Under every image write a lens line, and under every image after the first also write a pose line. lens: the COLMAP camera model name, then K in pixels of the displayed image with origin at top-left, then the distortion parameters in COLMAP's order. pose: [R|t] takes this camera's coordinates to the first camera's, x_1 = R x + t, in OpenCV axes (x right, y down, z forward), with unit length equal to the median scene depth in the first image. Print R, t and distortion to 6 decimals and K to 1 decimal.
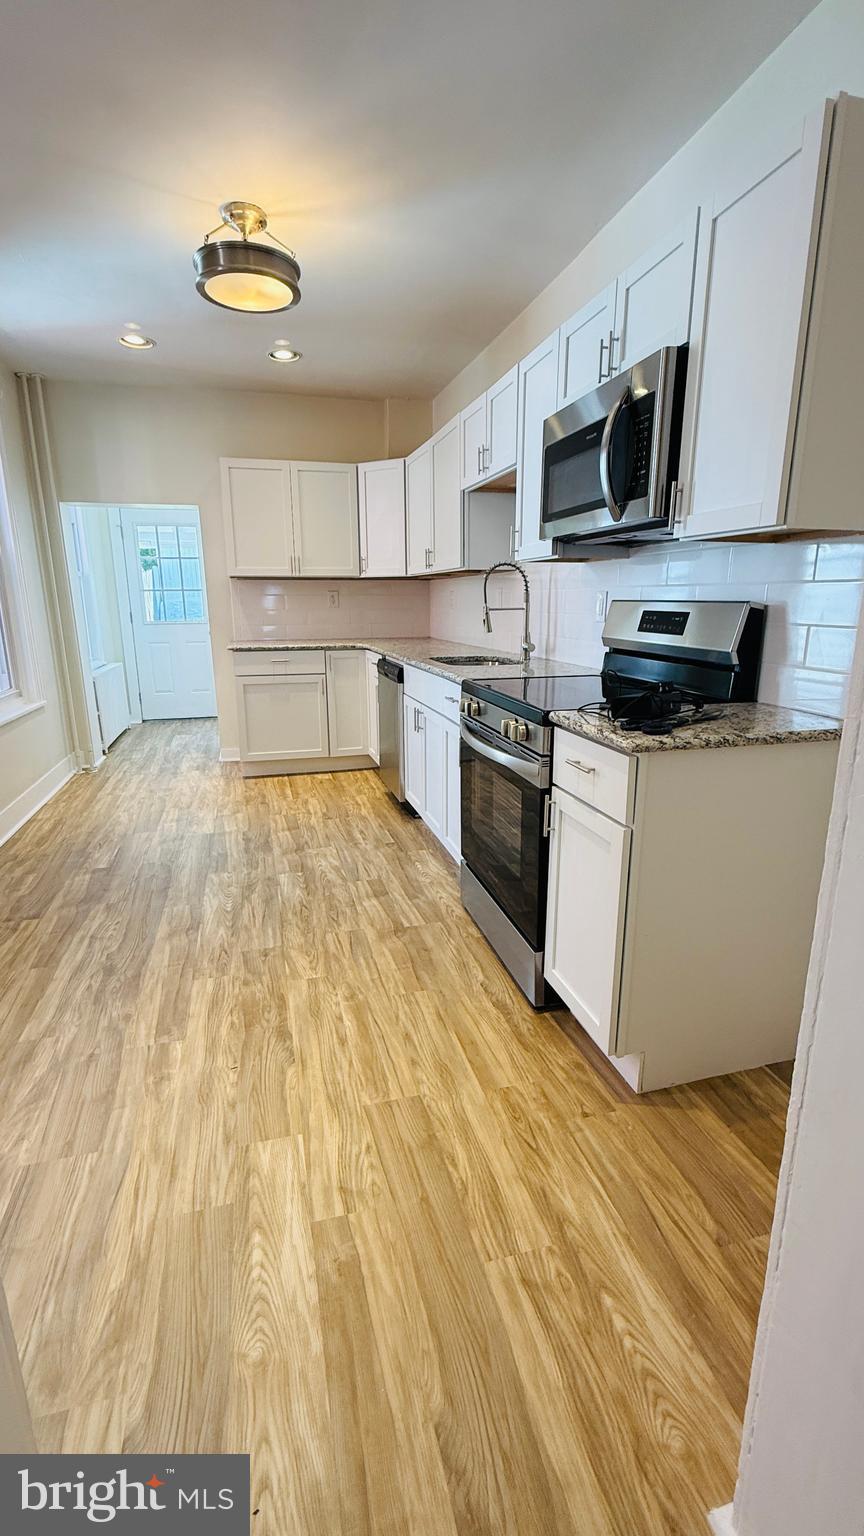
lens RADIAL K [[678.6, 0, 431.2], [0, 678.6, 771.0], [0, 0, 1]] dist [-0.000681, -0.000126]
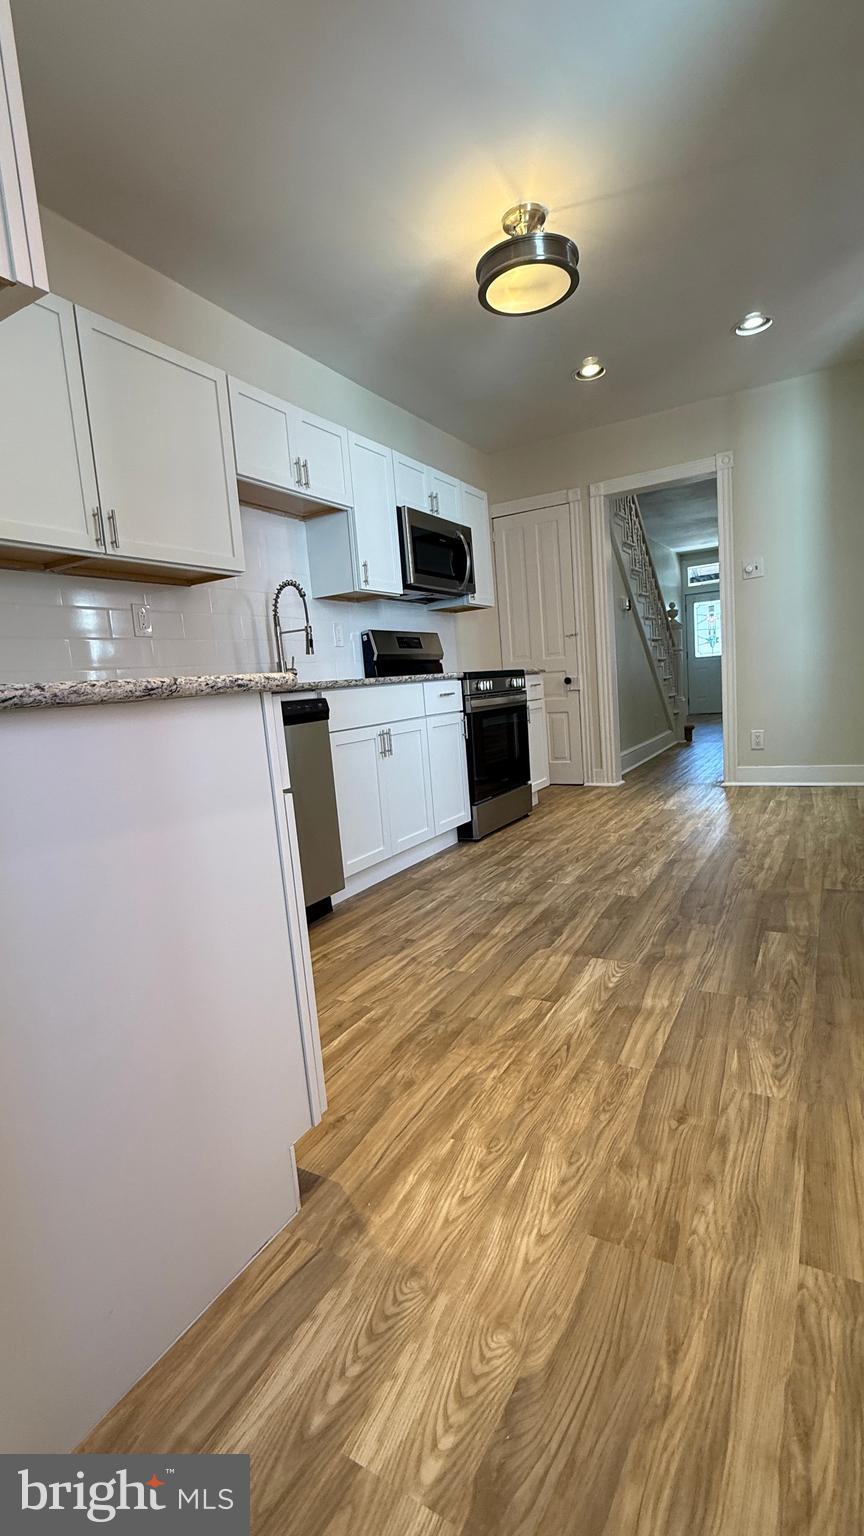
lens RADIAL K [[678.6, 0, 439.4], [0, 678.6, 763.5], [0, 0, 1]] dist [-0.000681, -0.000126]
pose [[-0.706164, -0.020567, 0.707750, -0.835726], [0.255243, 0.924976, 0.281551, -0.337516], [-0.660442, 0.379469, -0.647935, 1.840844]]
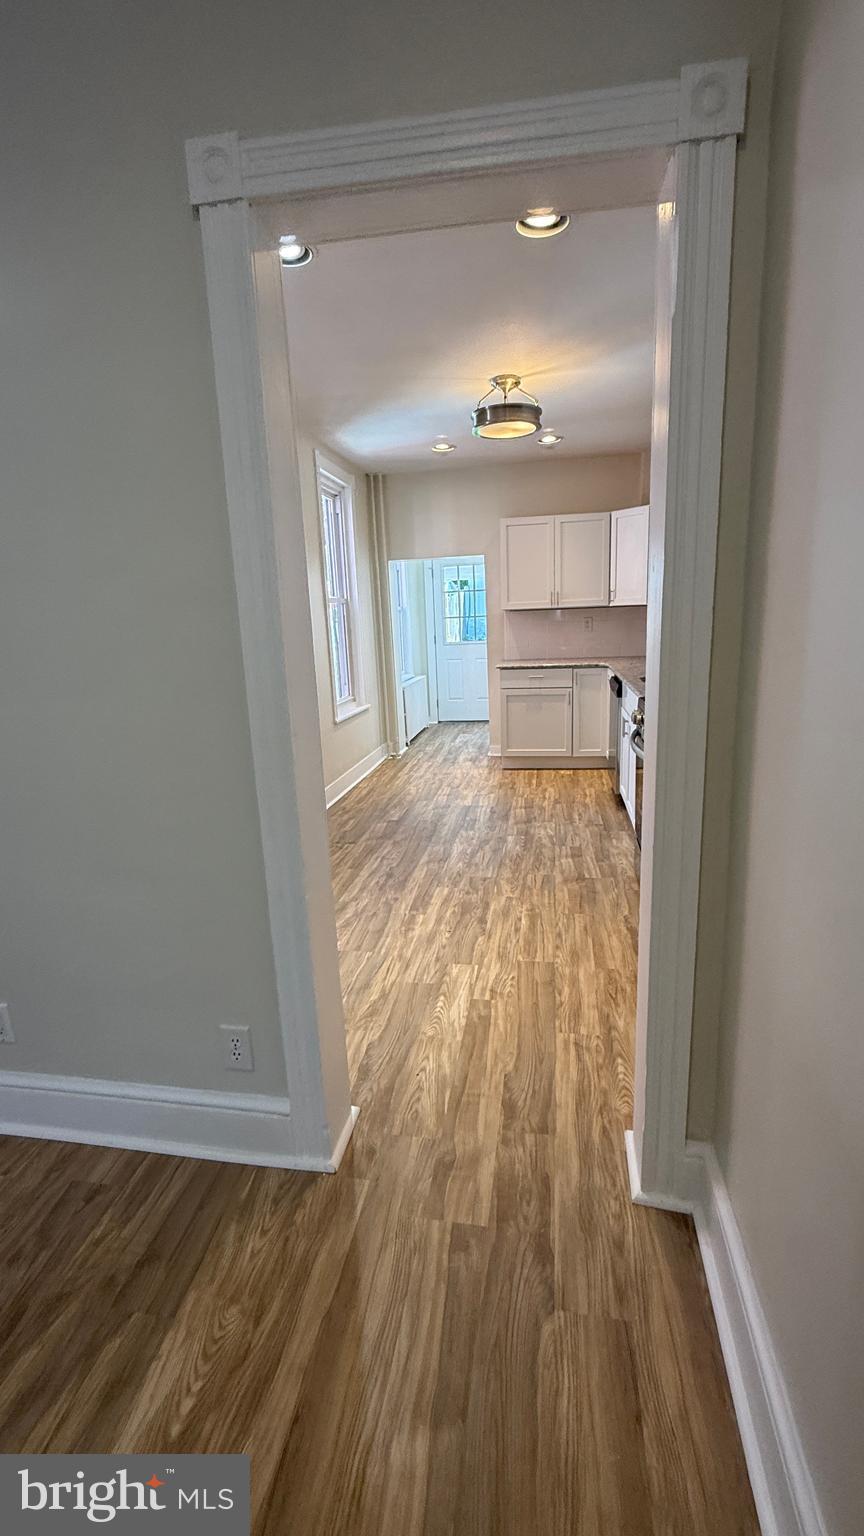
lens RADIAL K [[678.6, 0, 433.1], [0, 678.6, 770.2], [0, 0, 1]] dist [-0.000681, -0.000126]
pose [[0.908747, 0.062659, -0.412617, 0.217153], [-0.067227, 0.997732, 0.003452, 0.028542], [0.411897, 0.024602, 0.910898, -0.348547]]
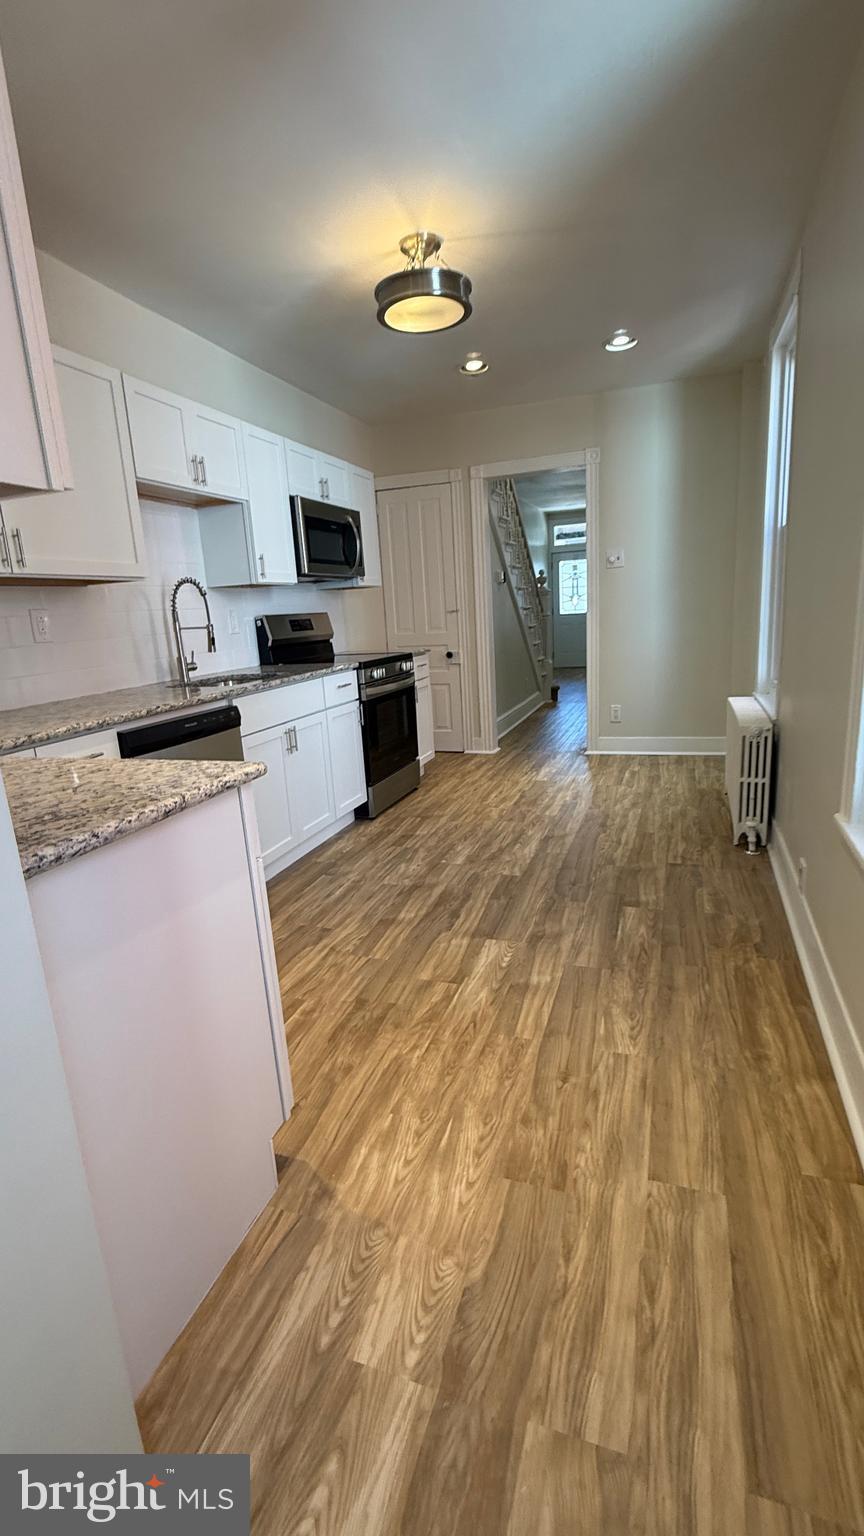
lens RADIAL K [[678.6, 0, 435.2], [0, 678.6, 757.1], [0, 0, 1]] dist [-0.000681, -0.000126]
pose [[-0.824829, -0.065878, 0.561531, -0.856619], [0.201901, 0.893381, 0.401380, -0.469622], [-0.528103, 0.444444, -0.723586, 1.898498]]
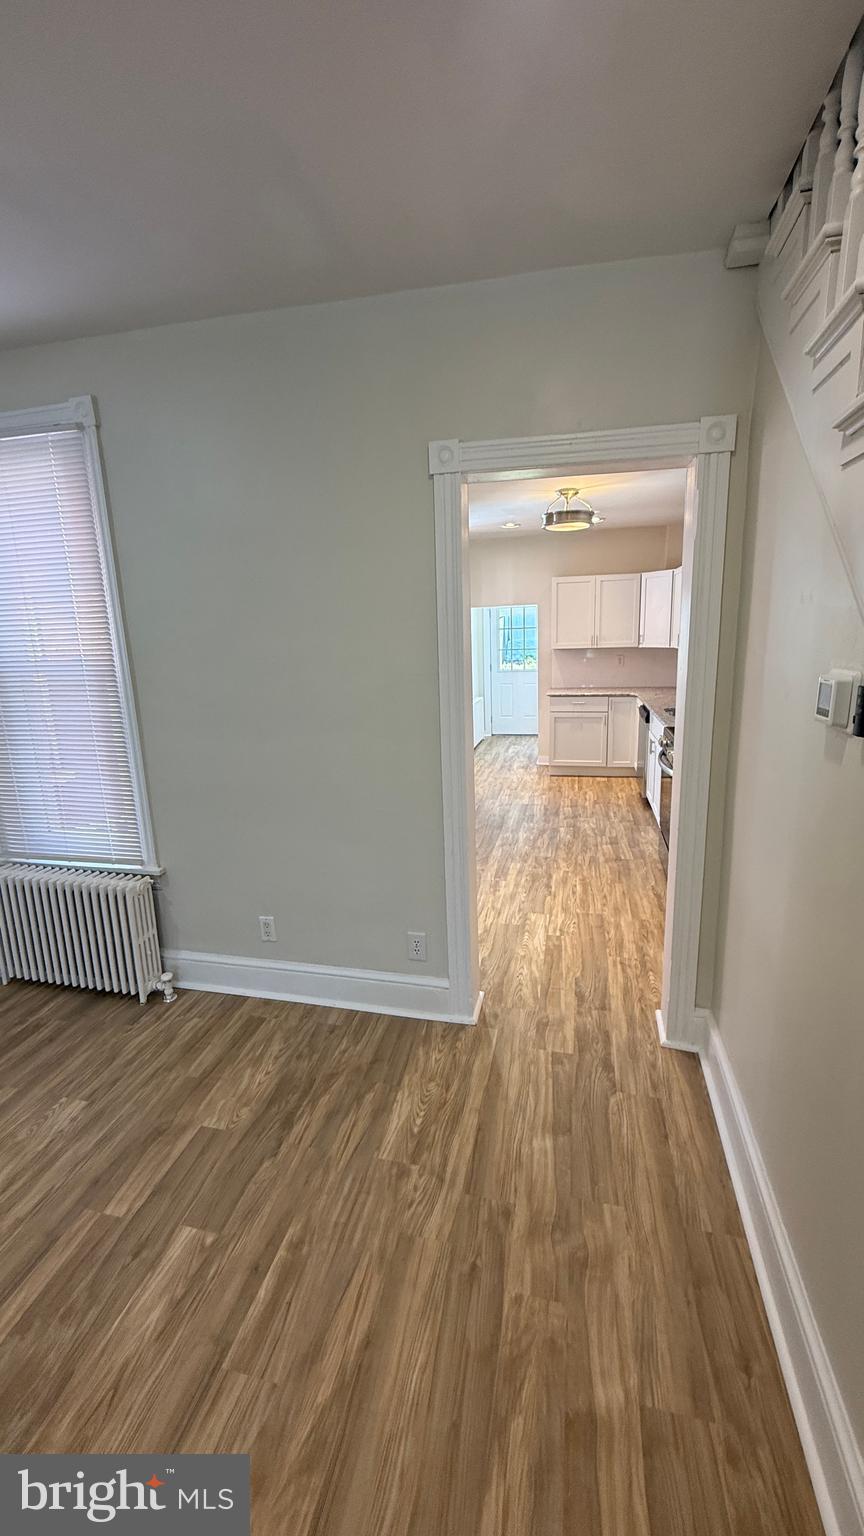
lens RADIAL K [[610.3, 0, 432.1], [0, 610.3, 765.0], [0, 0, 1]] dist [-0.001447, 0.000014]
pose [[0.882459, 0.075894, -0.464226, 0.240412], [-0.087333, 0.996174, -0.003155, 0.024294], [0.462210, 0.043327, 0.885711, -0.670798]]
